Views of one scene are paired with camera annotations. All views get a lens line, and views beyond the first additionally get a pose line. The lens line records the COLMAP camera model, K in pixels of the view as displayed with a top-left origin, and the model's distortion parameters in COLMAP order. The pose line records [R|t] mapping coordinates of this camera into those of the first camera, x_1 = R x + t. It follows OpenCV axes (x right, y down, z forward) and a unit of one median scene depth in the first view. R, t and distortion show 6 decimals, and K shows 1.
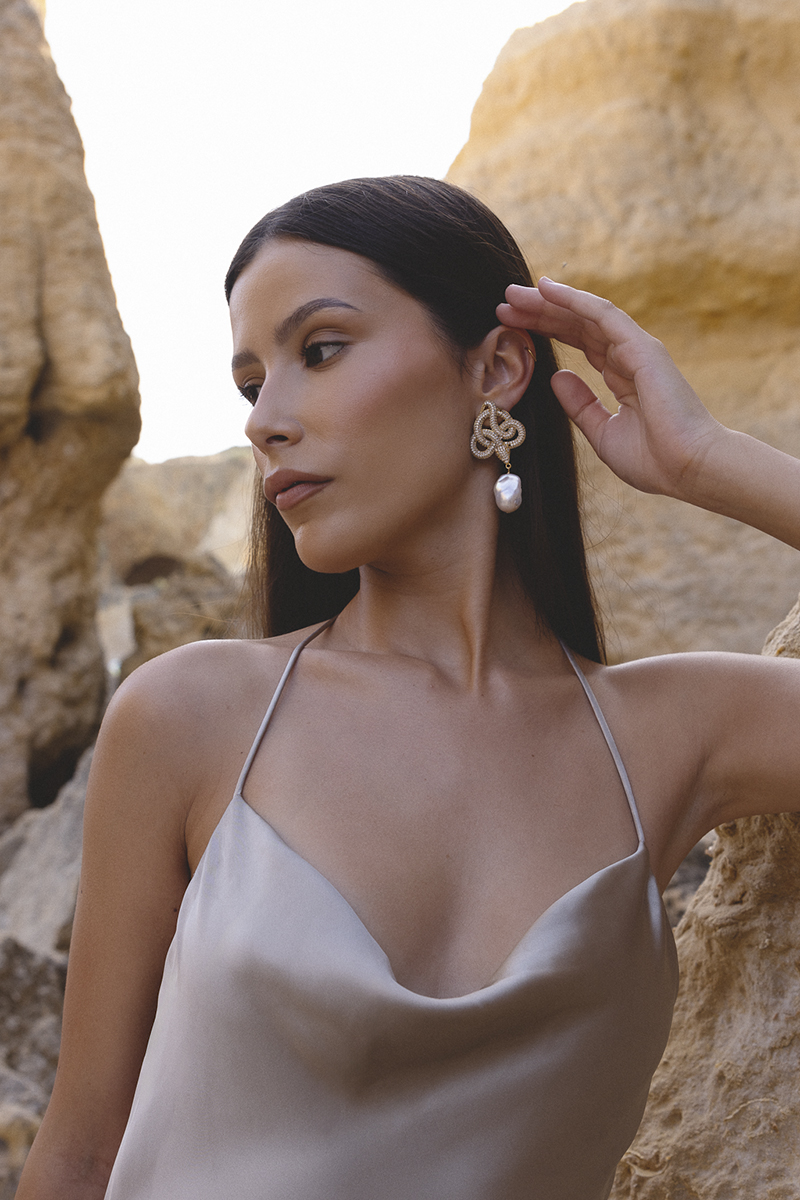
lens RADIAL K [[1539.9, 0, 383.3], [0, 1539.9, 658.7], [0, 0, 1]] dist [0.000917, 0.000000]
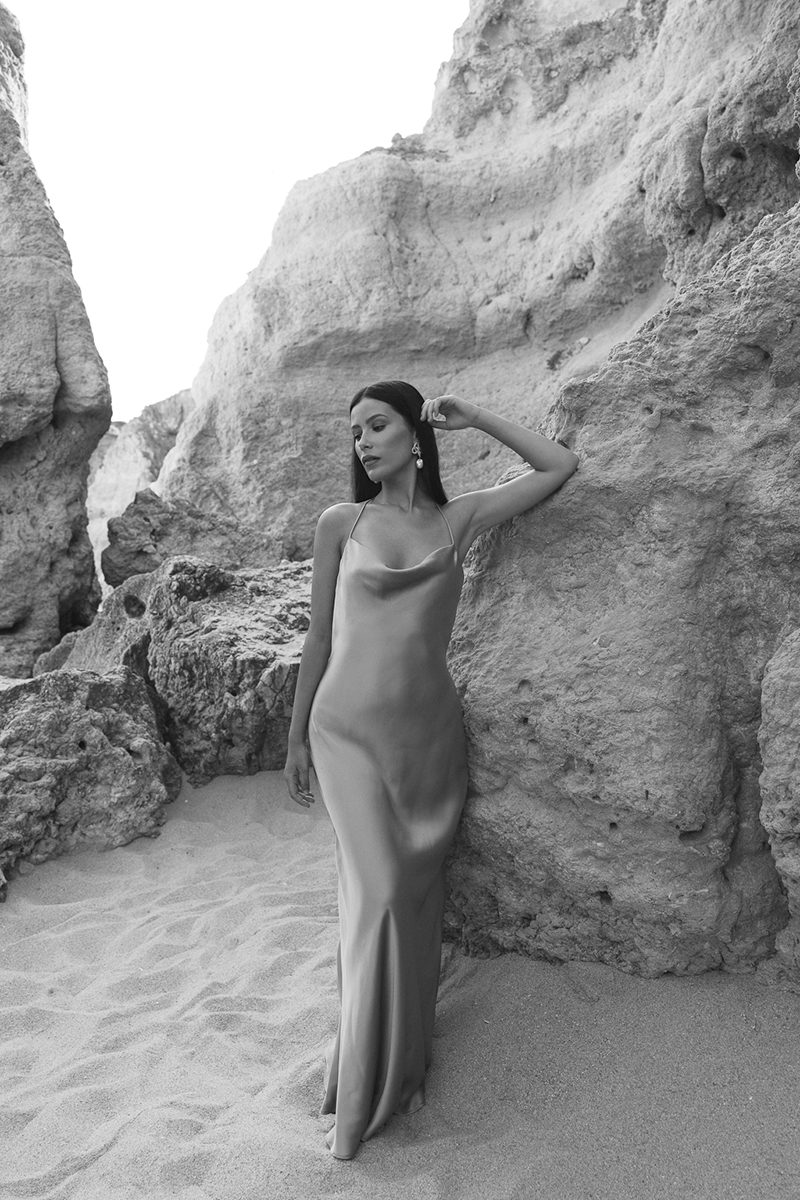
lens RADIAL K [[955.6, 0, 392.8], [0, 955.6, 602.9], [0, 0, 1]] dist [0.010288, 0.003382]
pose [[0.981248, -0.041939, 0.188133, -0.036290], [0.032486, 0.998063, 0.053053, 0.009156], [-0.189994, -0.045946, 0.980710, -0.107386]]
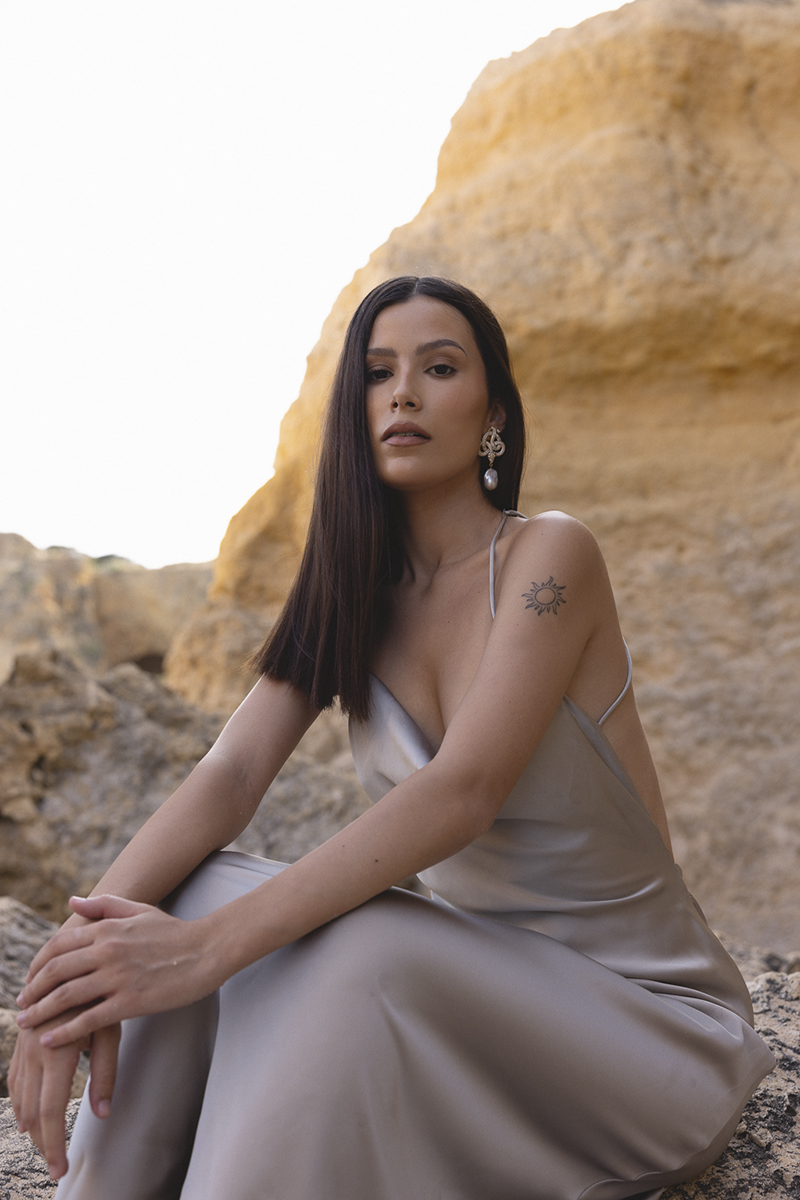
lens RADIAL K [[1434.9, 0, 402.2], [0, 1434.9, 602.6], [0, 0, 1]] dist [0.027828, 0.000000]
pose [[0.999550, 0.008489, 0.028777, 0.017403], [-0.005442, 0.994525, -0.104355, -0.016299], [-0.029505, 0.104151, 0.994124, 0.248902]]
